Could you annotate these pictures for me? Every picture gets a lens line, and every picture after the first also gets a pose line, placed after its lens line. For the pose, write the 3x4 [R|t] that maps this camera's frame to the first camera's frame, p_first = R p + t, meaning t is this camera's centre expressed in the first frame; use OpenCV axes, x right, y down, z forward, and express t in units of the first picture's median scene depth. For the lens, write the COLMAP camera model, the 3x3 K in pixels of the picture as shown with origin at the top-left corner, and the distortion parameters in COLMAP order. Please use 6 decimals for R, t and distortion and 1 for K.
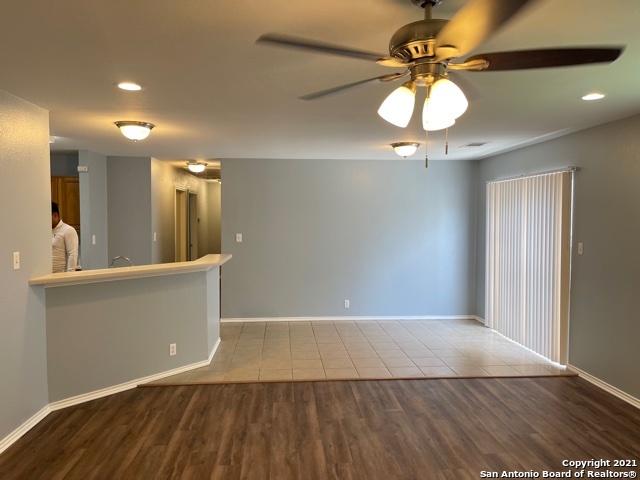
lens RADIAL K [[495.9, 0, 320.1], [0, 495.9, 237.9], [0, 0, 1]] dist [0.084085, 0.001695]
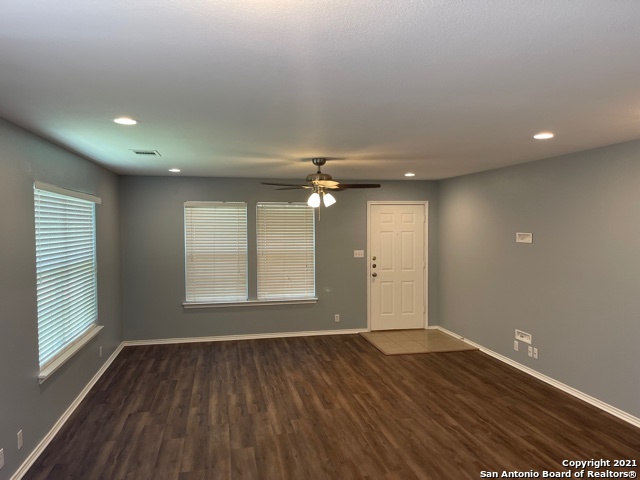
lens RADIAL K [[495.9, 0, 319.5], [0, 495.9, 242.9], [0, 0, 1]] dist [0.084085, 0.001695]
pose [[-0.992180, 0.003983, -0.124748, 0.302306], [-0.006111, 0.996741, 0.080434, -0.129359], [0.124662, 0.080567, -0.988923, 2.045189]]
